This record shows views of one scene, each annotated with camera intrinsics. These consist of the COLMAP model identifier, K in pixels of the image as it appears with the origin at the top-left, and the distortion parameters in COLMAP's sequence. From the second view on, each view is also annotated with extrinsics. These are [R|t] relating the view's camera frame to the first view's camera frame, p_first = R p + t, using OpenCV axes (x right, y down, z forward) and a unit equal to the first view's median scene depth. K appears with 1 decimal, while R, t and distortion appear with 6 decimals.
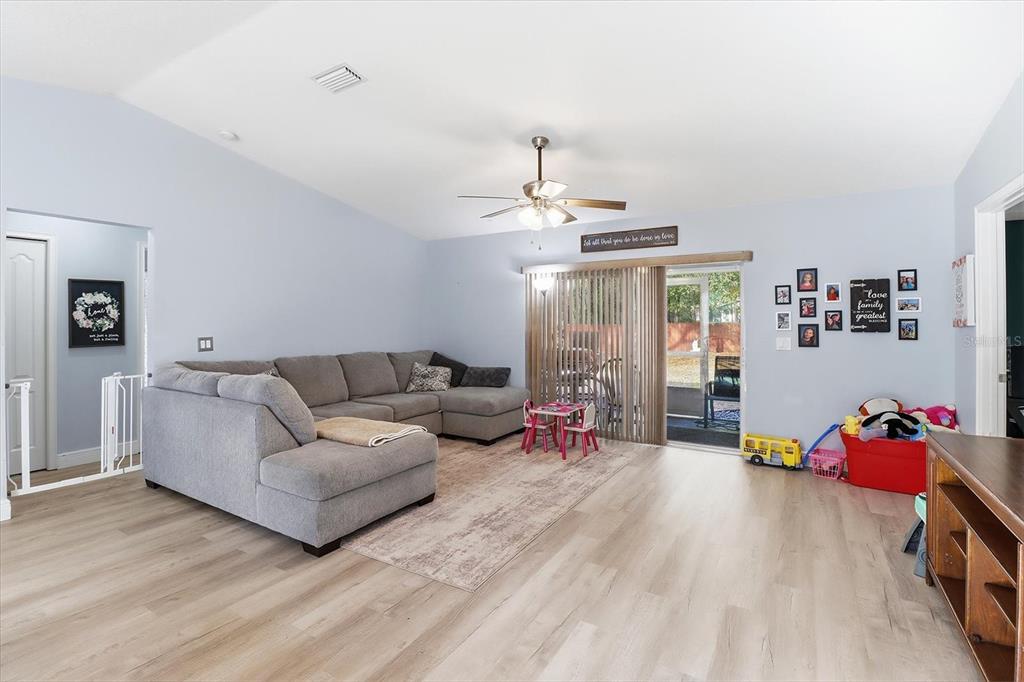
lens RADIAL K [[484.9, 0, 506.7], [0, 484.9, 322.8], [0, 0, 1]] dist [0.002633, -0.015254]
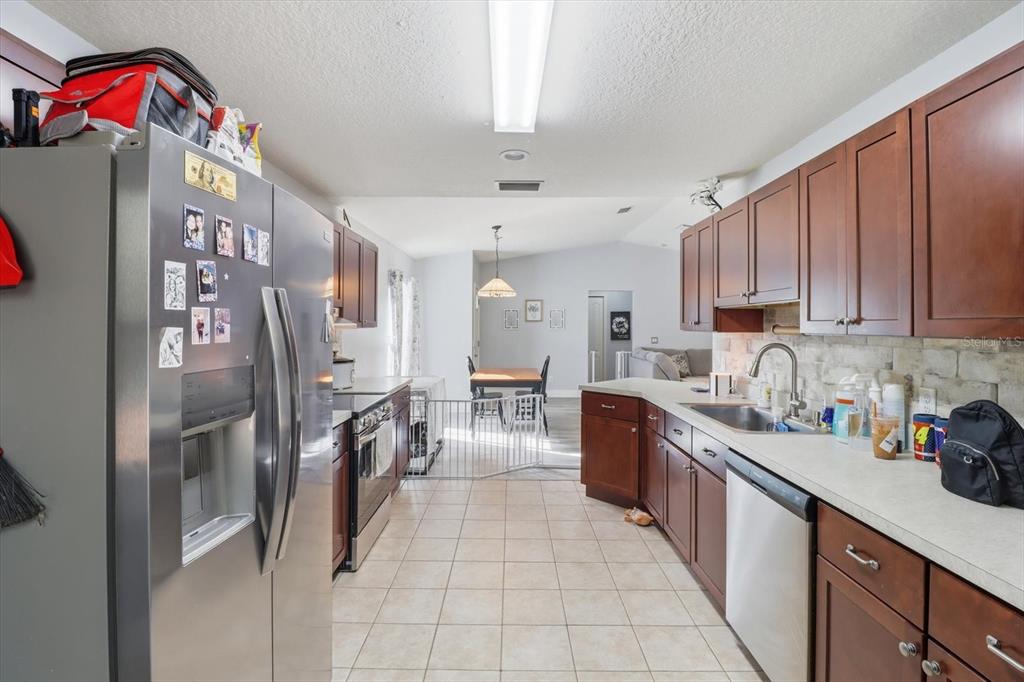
lens RADIAL K [[484.9, 0, 506.7], [0, 484.9, 322.8], [0, 0, 1]] dist [0.002633, -0.015254]
pose [[0.512401, 0.001579, -0.858745, 0.975671], [-0.012102, 0.999912, -0.005383, -0.016798], [0.858661, 0.013151, 0.512375, -0.742981]]
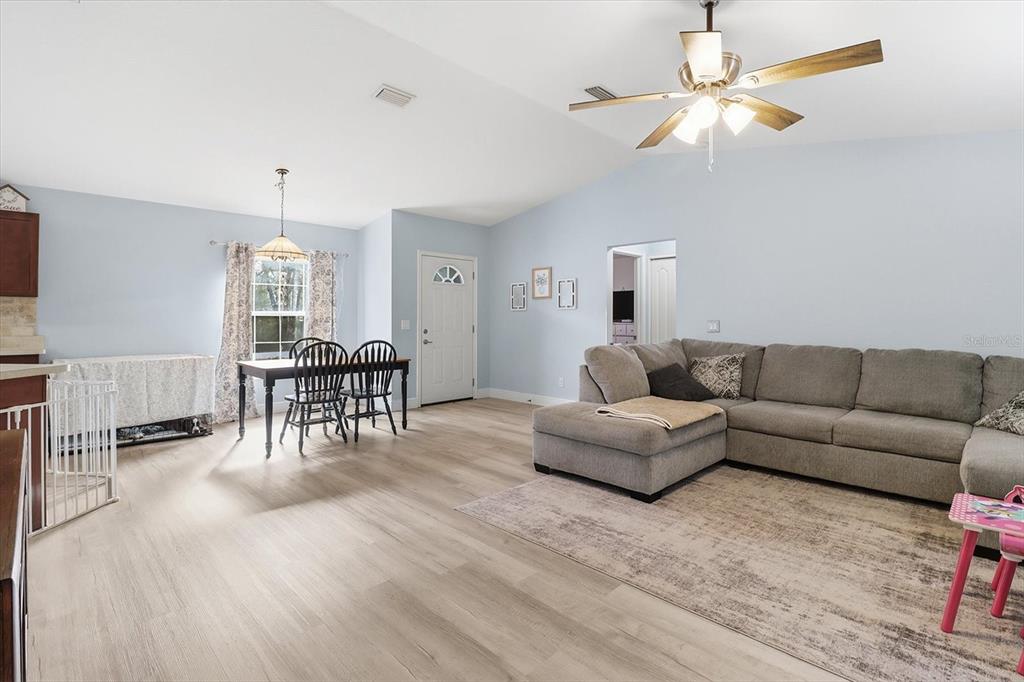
lens RADIAL K [[484.9, 0, 506.7], [0, 484.9, 322.8], [0, 0, 1]] dist [0.002633, -0.015254]
pose [[-0.236778, 0.009044, -0.971522, 0.677409], [-0.009482, 0.999888, 0.011620, 0.029357], [0.971518, 0.011964, -0.236665, 0.853788]]
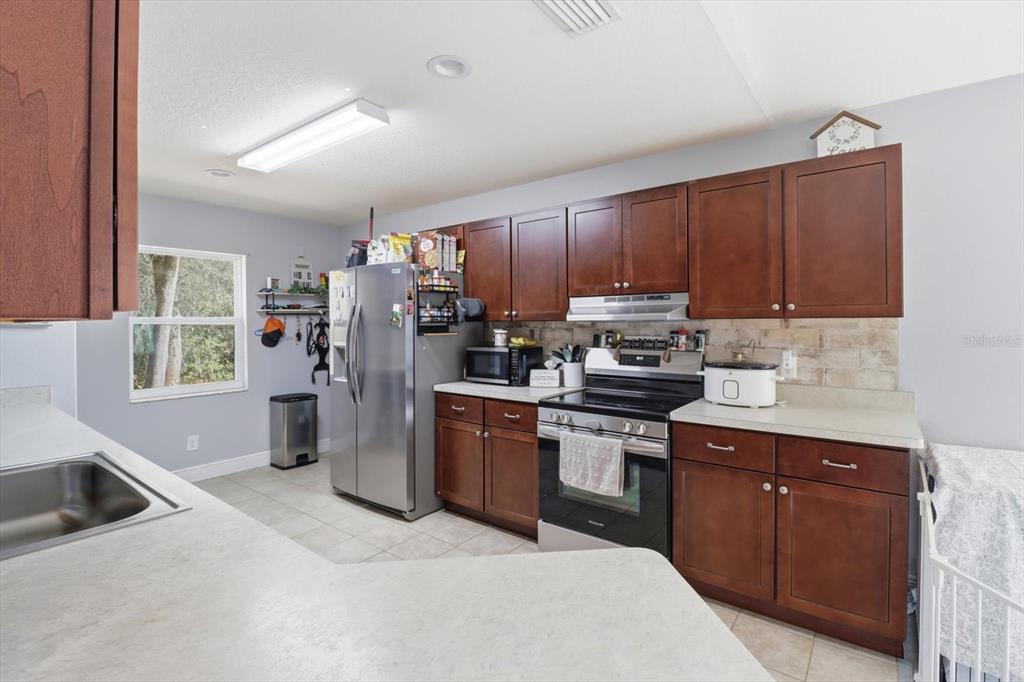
lens RADIAL K [[480.1, 0, 507.0], [0, 480.1, 320.0], [0, 0, 1]] dist [0.002869, -0.015122]
pose [[-0.993797, 0.009434, 0.110813, 0.247094], [0.009660, 0.999952, 0.001505, -0.008532], [-0.110793, 0.002566, -0.993840, 0.133467]]
